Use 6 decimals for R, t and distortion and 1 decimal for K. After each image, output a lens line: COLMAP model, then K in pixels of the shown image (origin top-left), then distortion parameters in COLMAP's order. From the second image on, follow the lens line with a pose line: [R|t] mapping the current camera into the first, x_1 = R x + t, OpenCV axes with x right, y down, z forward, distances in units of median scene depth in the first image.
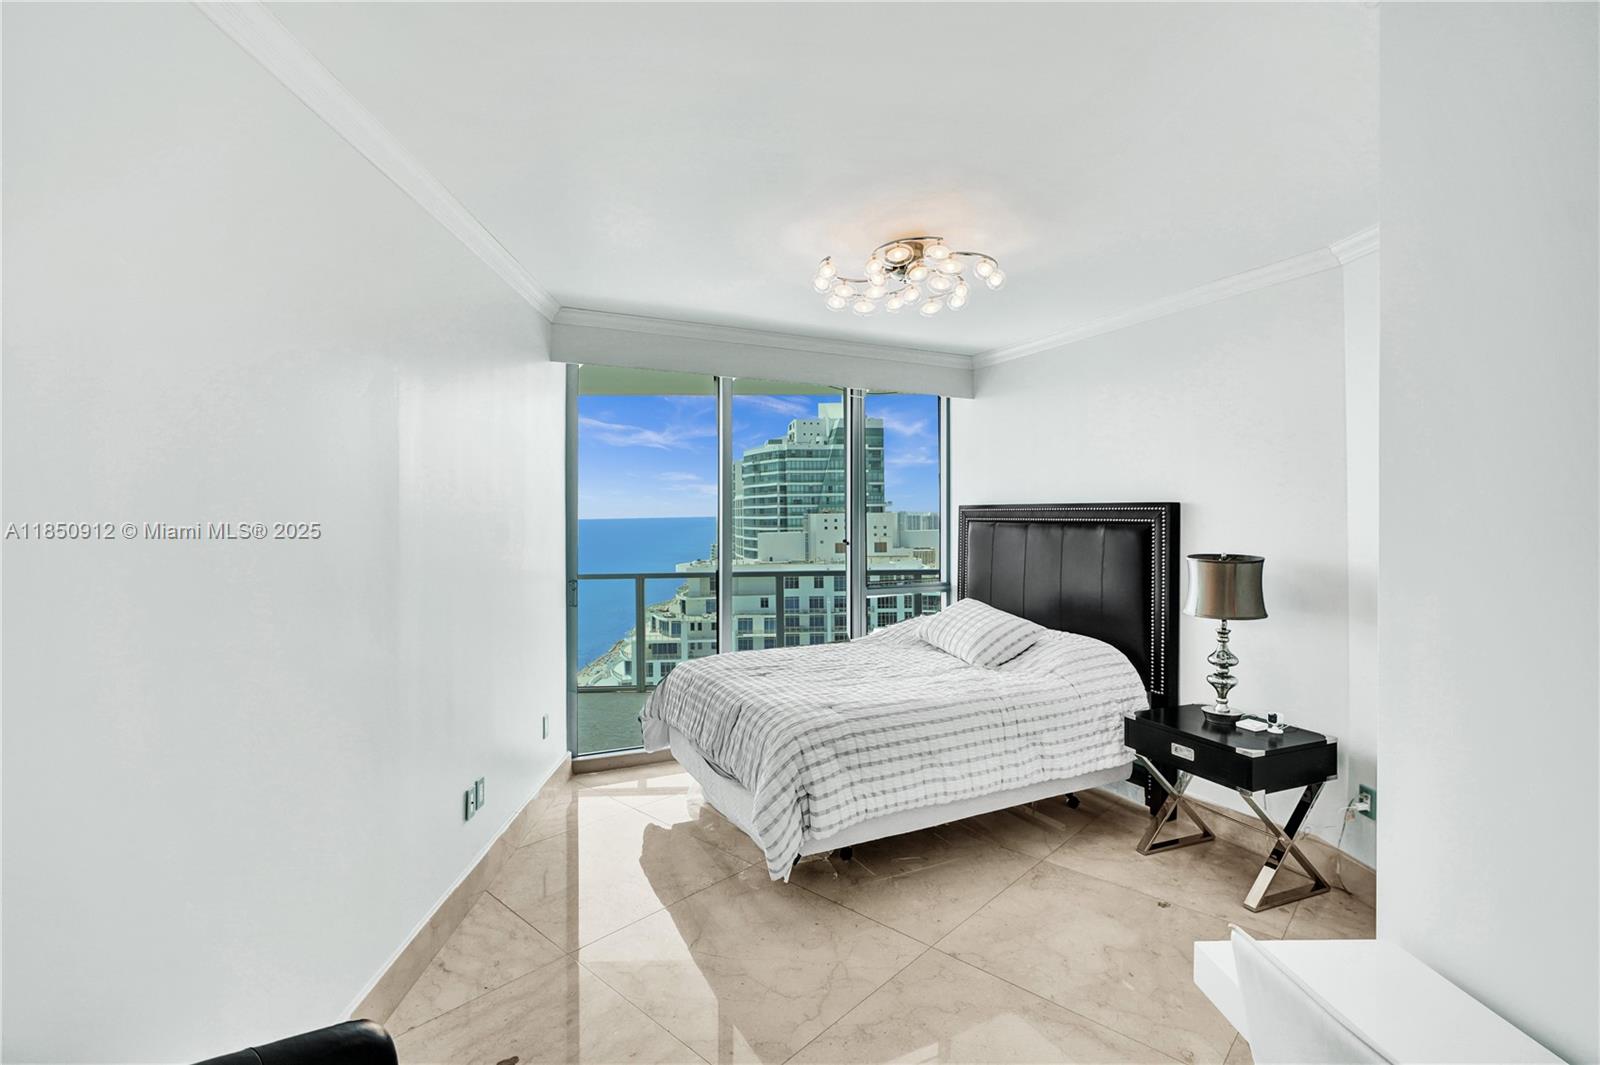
lens RADIAL K [[731.1, 0, 782.5], [0, 731.1, 509.4], [0, 0, 1]] dist [0.000936, -0.001895]
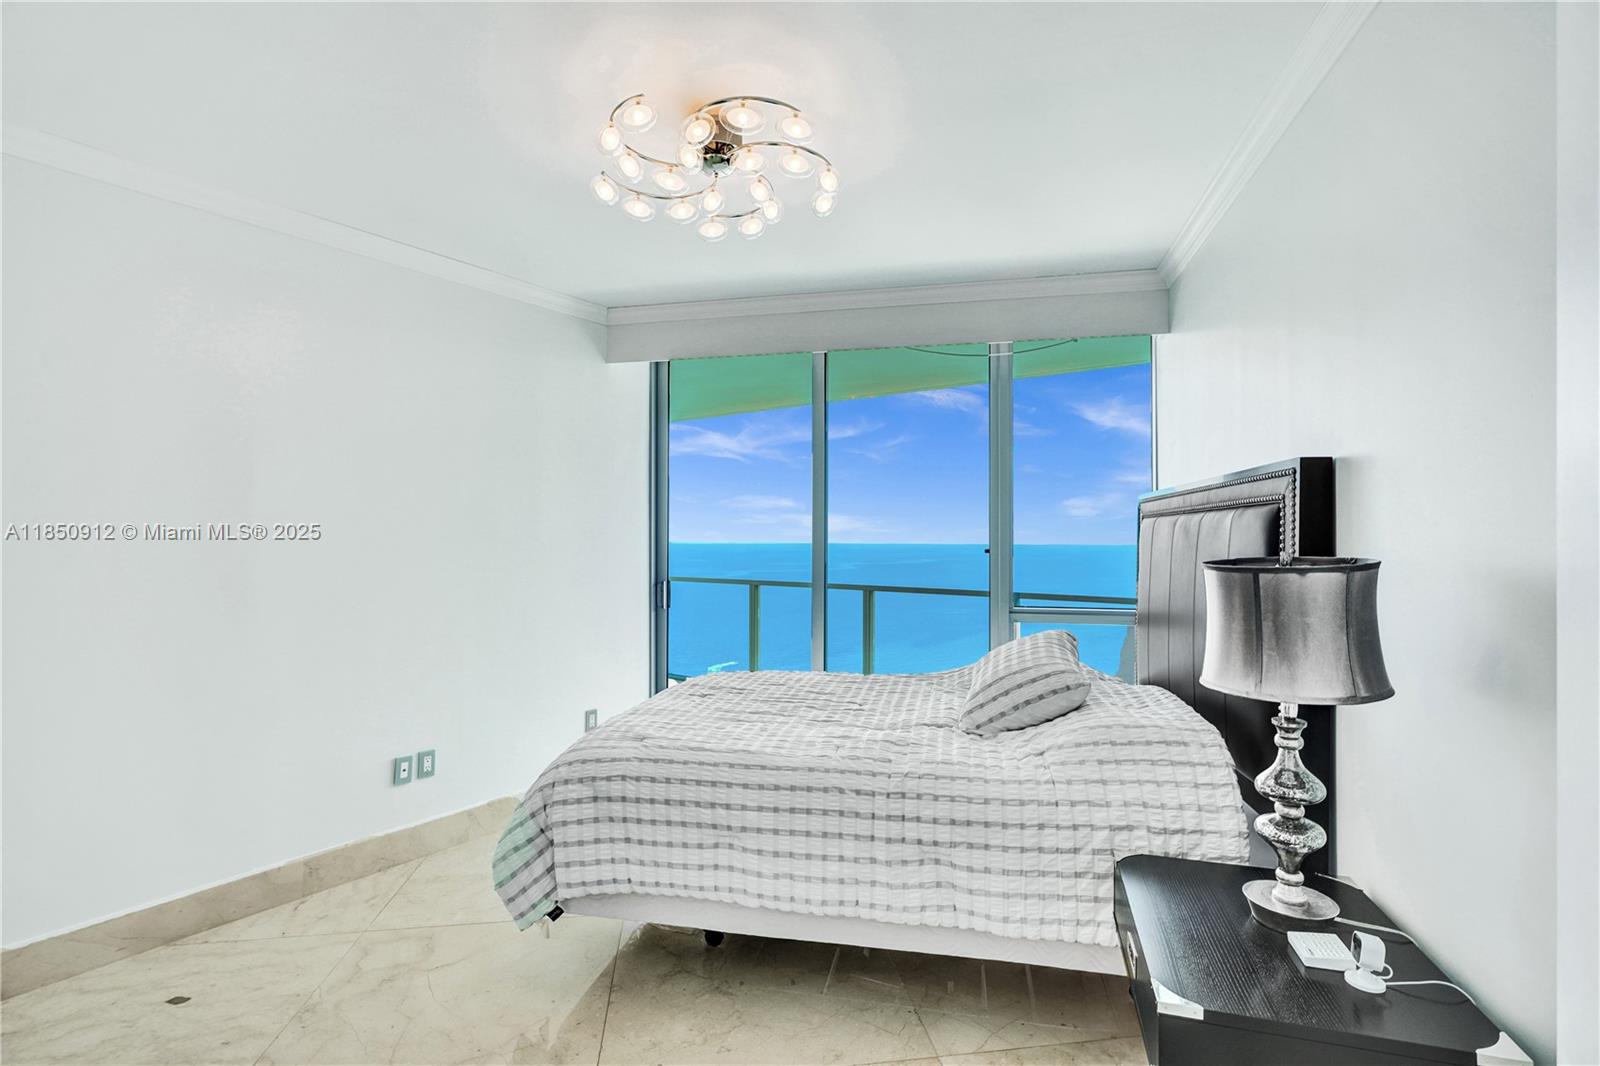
lens RADIAL K [[731.1, 0, 785.9], [0, 731.1, 527.9], [0, 0, 1]] dist [0.000936, -0.001895]
pose [[0.790157, -0.006411, -0.612871, 0.677730], [0.001910, 0.999966, -0.007997, 0.048873], [0.612902, 0.005149, 0.790142, 0.473007]]
